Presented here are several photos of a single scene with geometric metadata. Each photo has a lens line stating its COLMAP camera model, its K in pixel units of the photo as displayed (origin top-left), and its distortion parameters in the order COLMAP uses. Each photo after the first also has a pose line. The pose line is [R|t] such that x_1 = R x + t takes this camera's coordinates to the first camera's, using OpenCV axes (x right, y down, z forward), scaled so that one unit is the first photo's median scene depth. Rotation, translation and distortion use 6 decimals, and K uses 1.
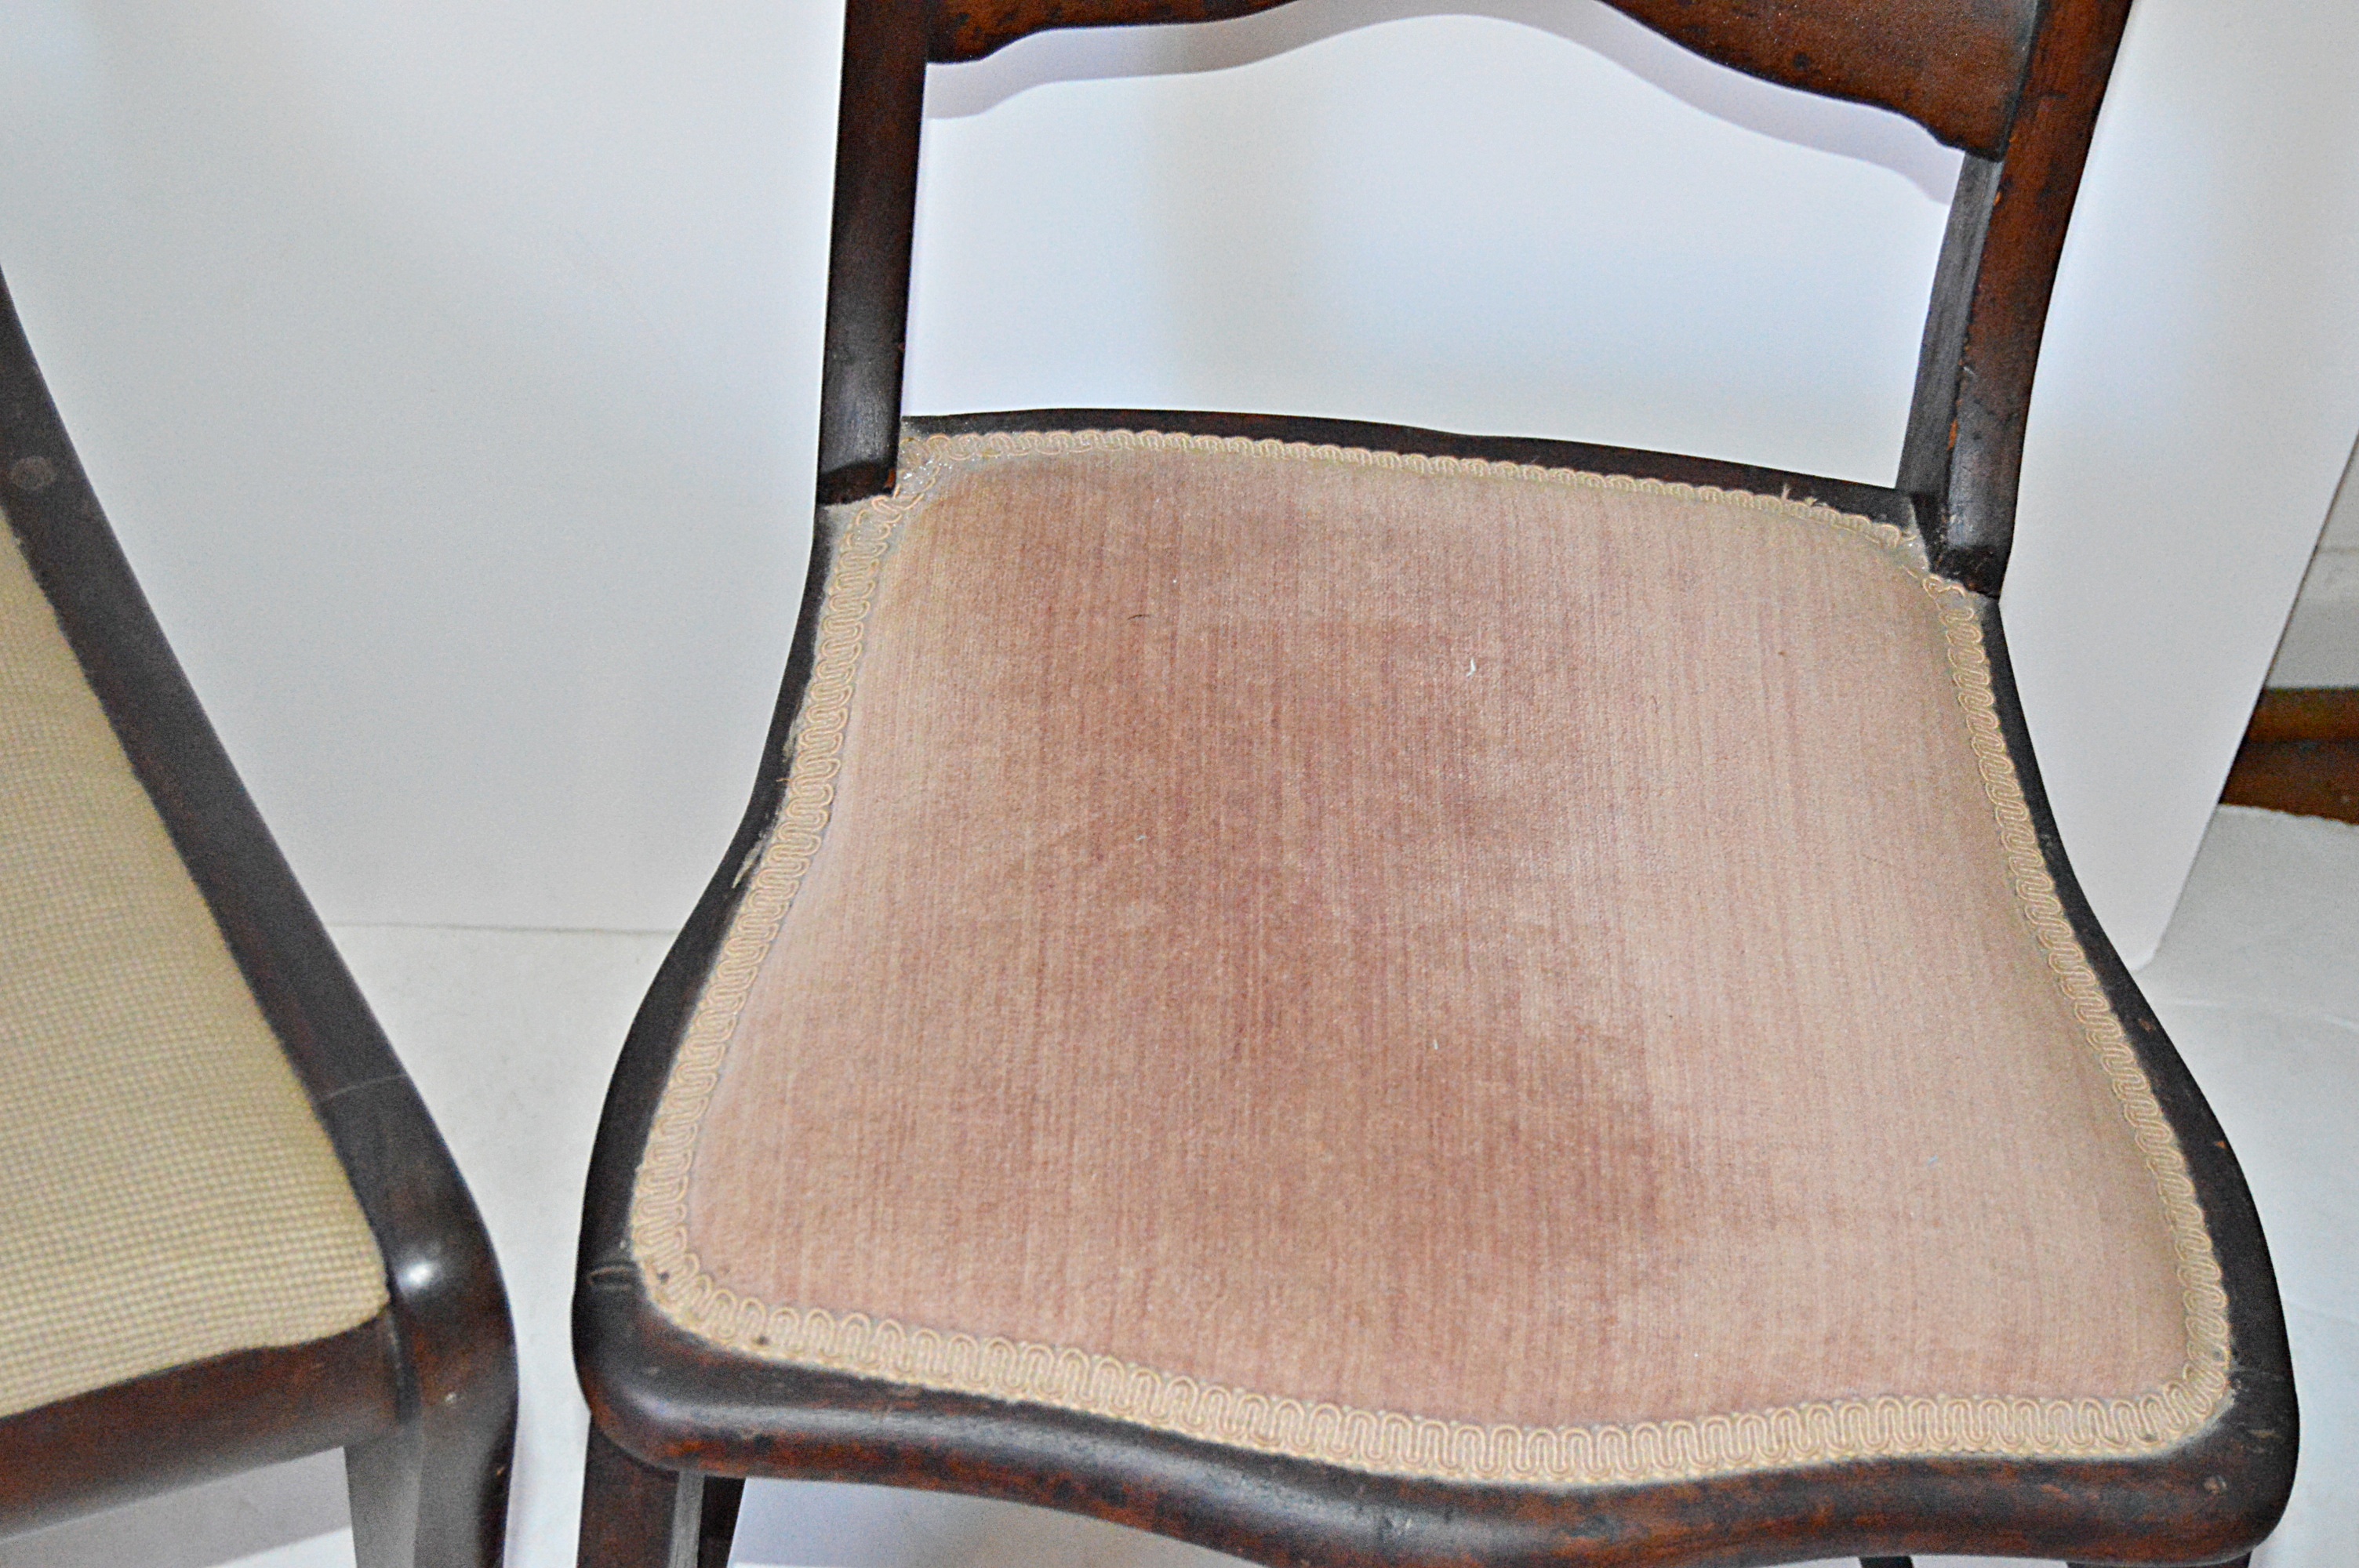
lens RADIAL K [[4231.3, 0, 1185.7], [0, 4231.3, 786.1], [0, 0, 1]] dist [0.042493, 0.000000]
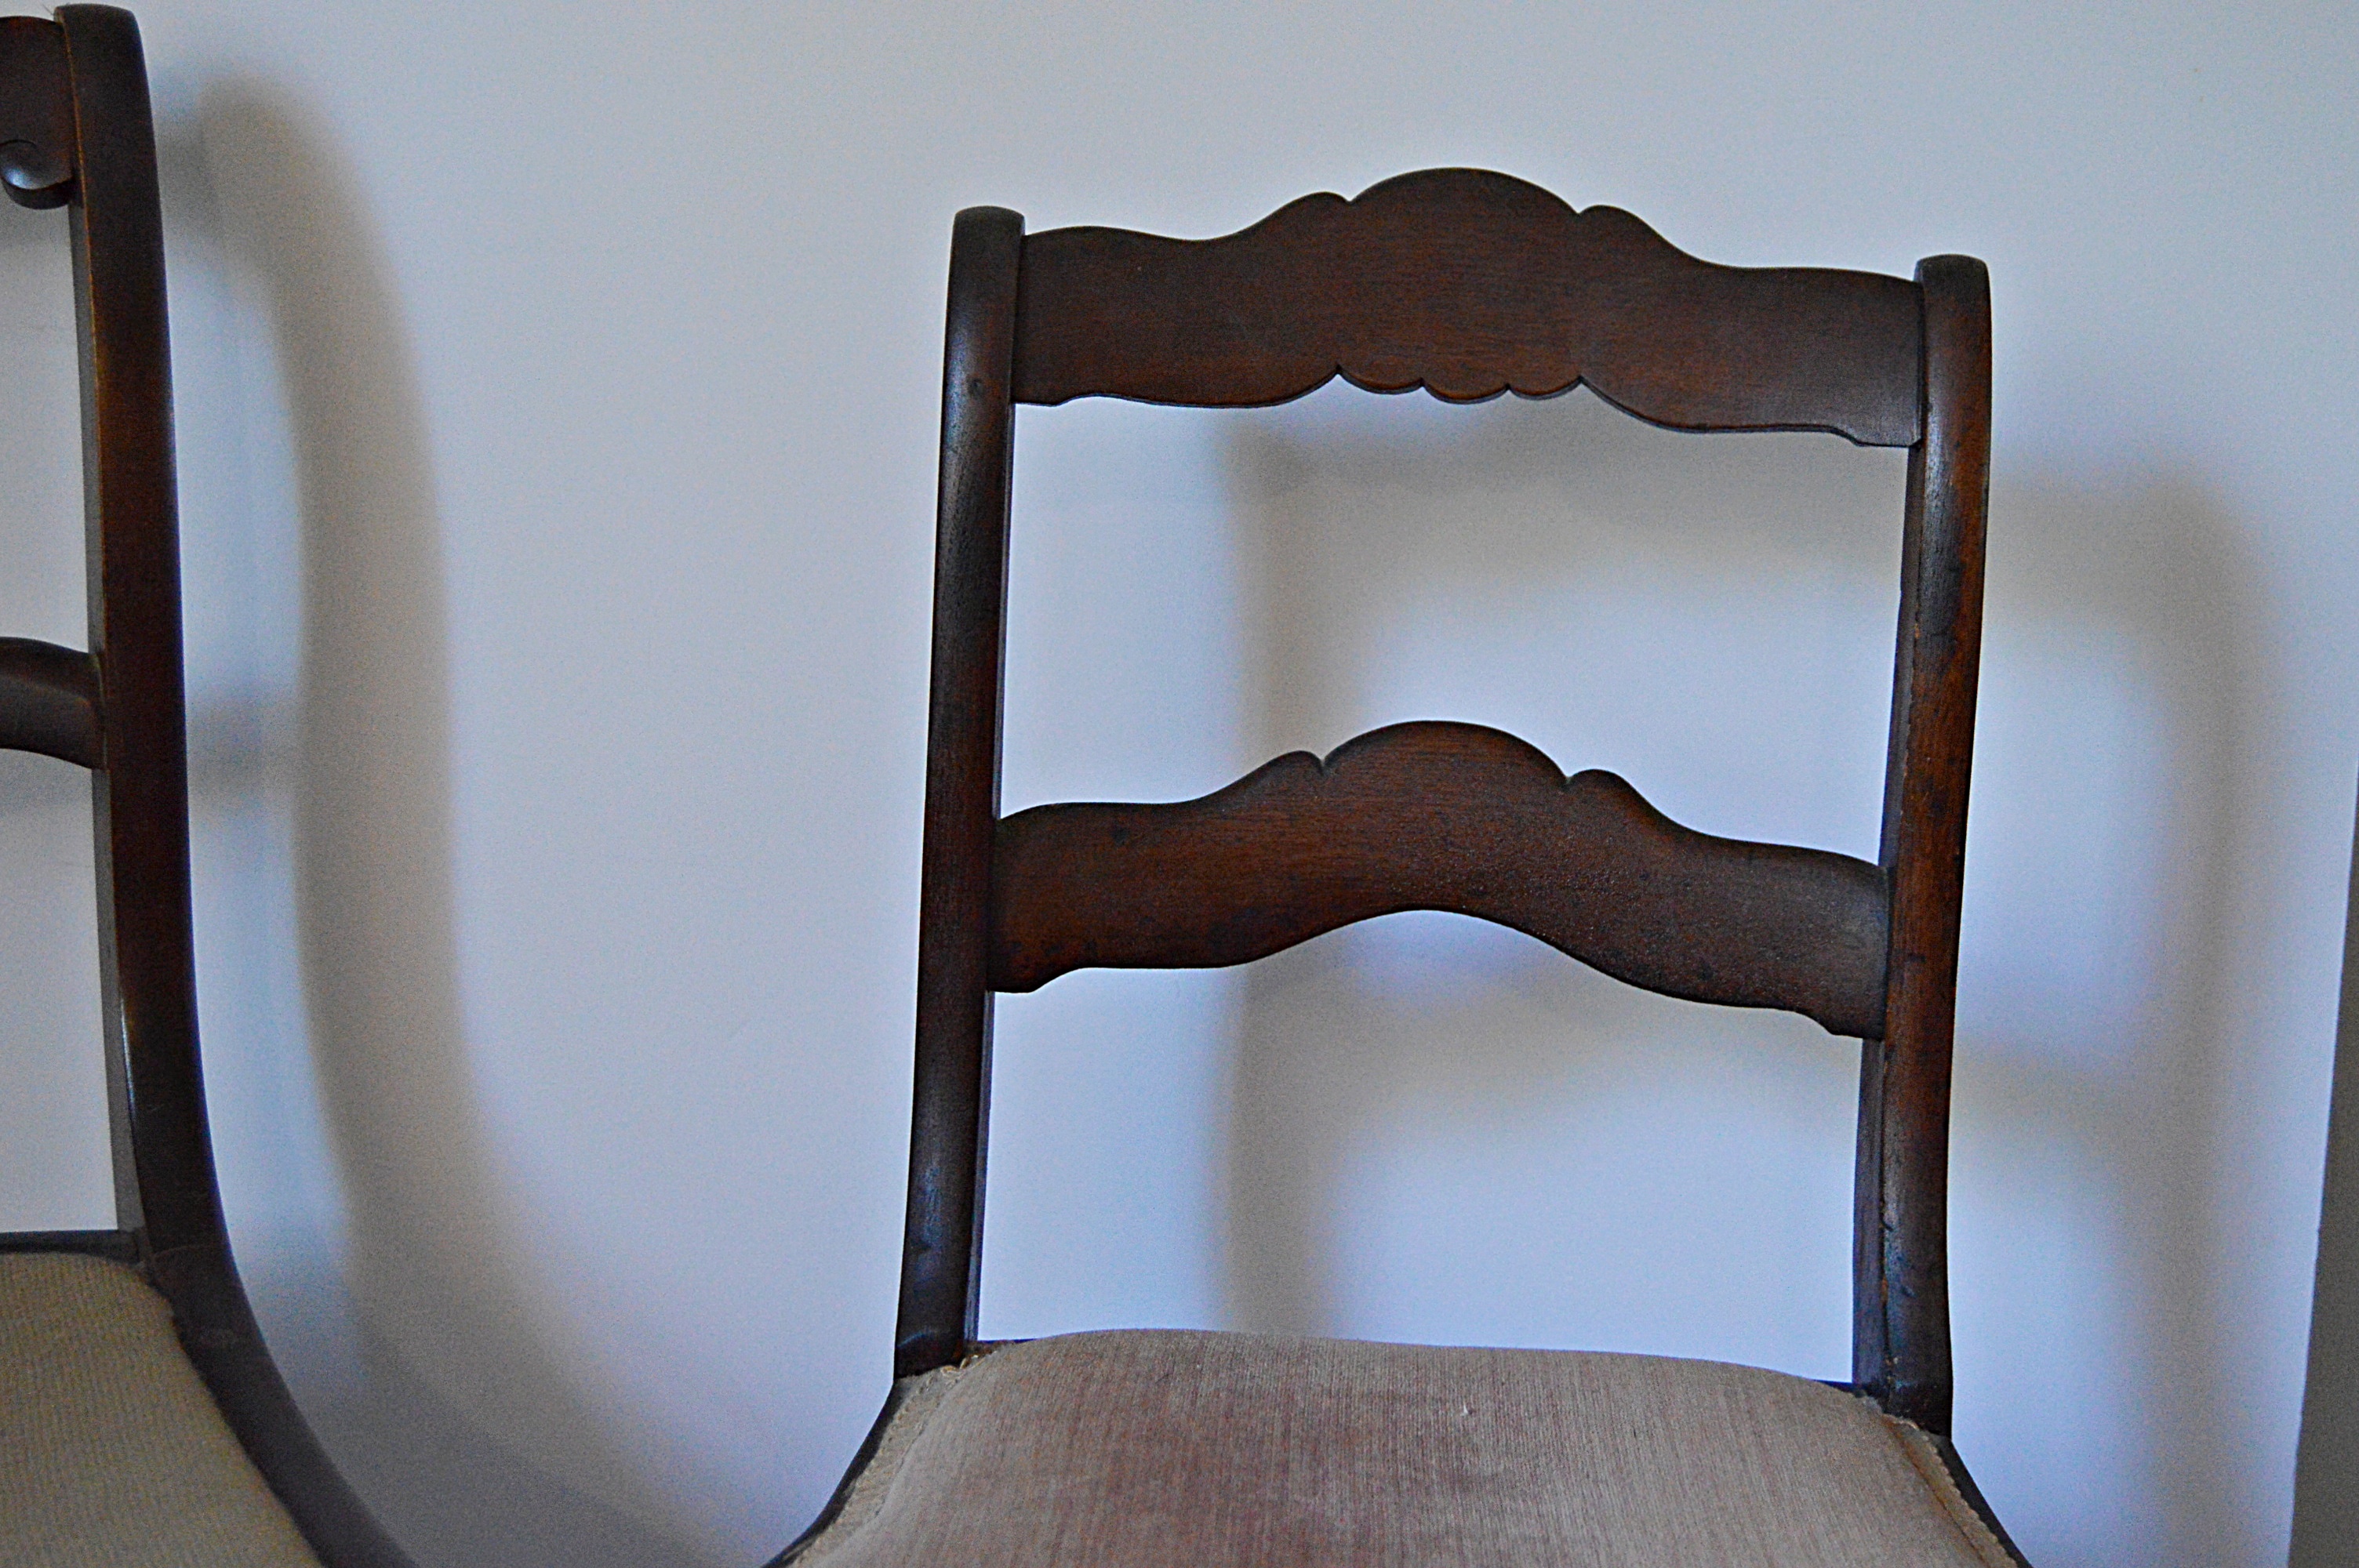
lens RADIAL K [[3230.7, 0, 1182.2], [0, 3230.7, 790.9], [0, 0, 1]] dist [-0.010416, 0.000000]
pose [[0.997475, -0.054775, -0.045202, 0.045782], [0.017039, 0.802480, -0.596435, 0.386818], [0.068944, 0.594159, 0.801387, 0.247470]]
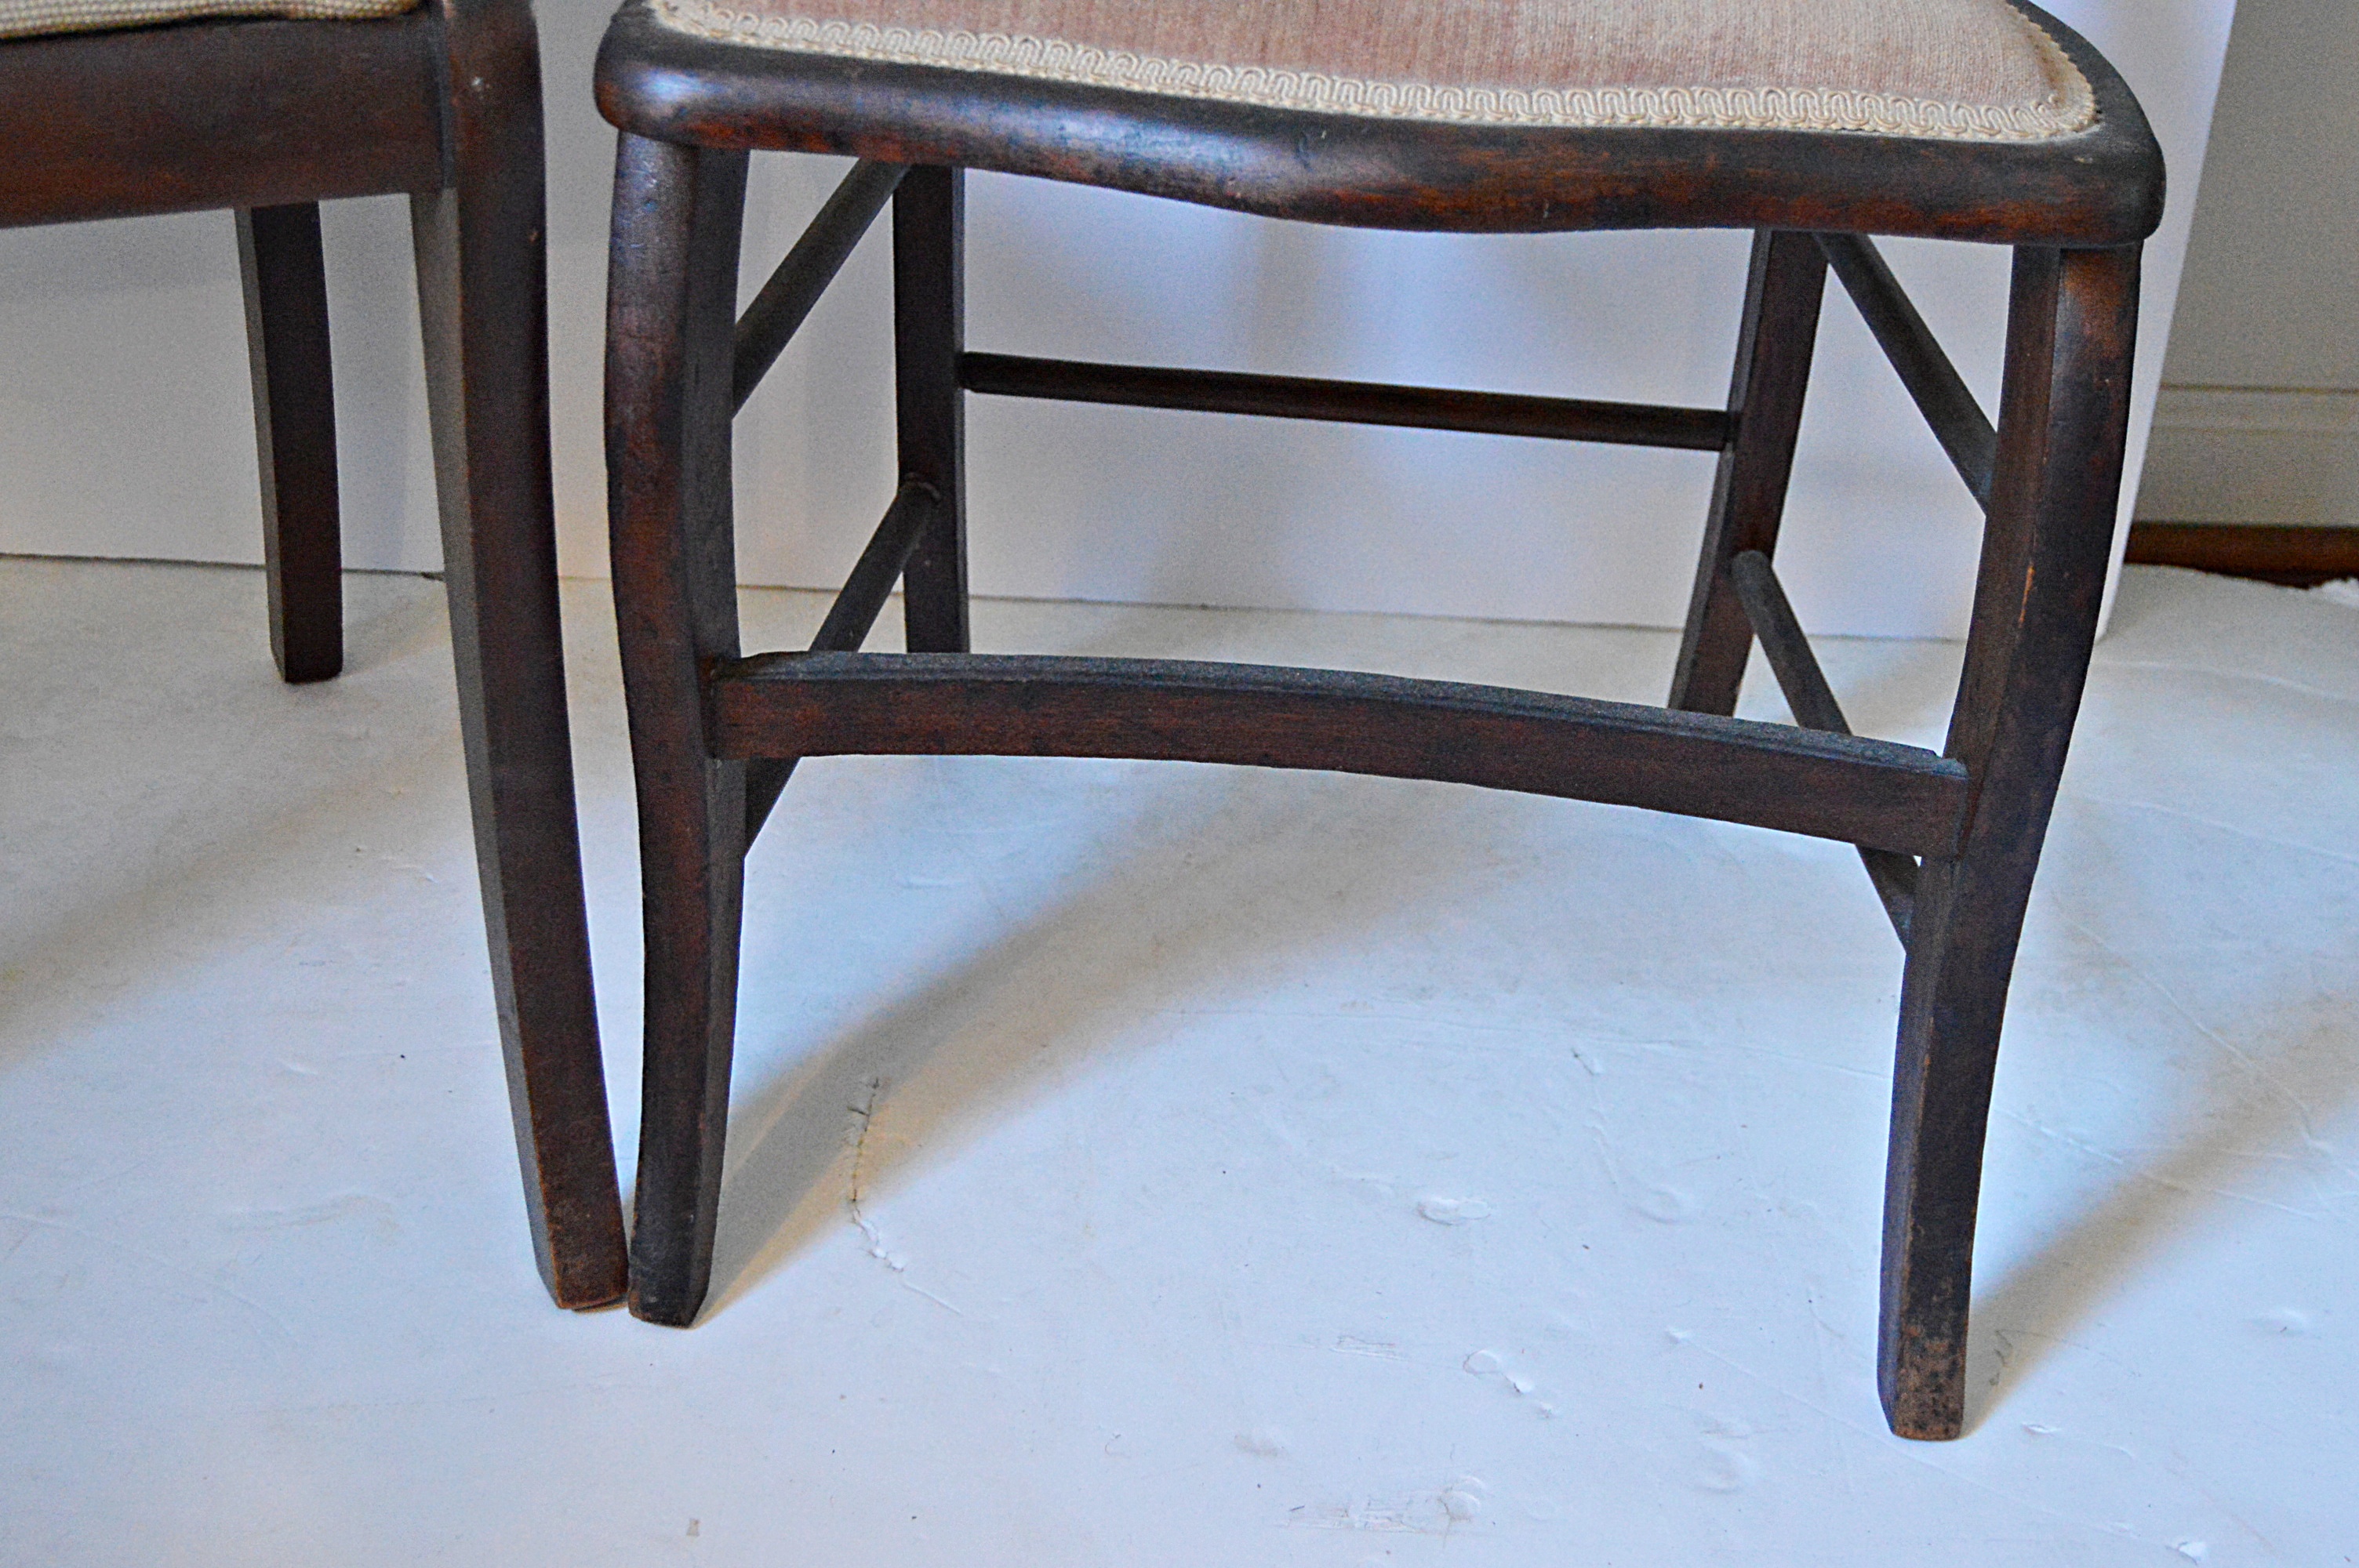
lens RADIAL K [[3230.7, 0, 1189.5], [0, 3230.7, 762.8], [0, 0, 1]] dist [-0.010416, 0.000000]
pose [[0.996645, -0.015043, -0.080455, 0.079868], [-0.008597, 0.958289, -0.285673, 0.548332], [0.081397, 0.285406, 0.954944, 0.240353]]
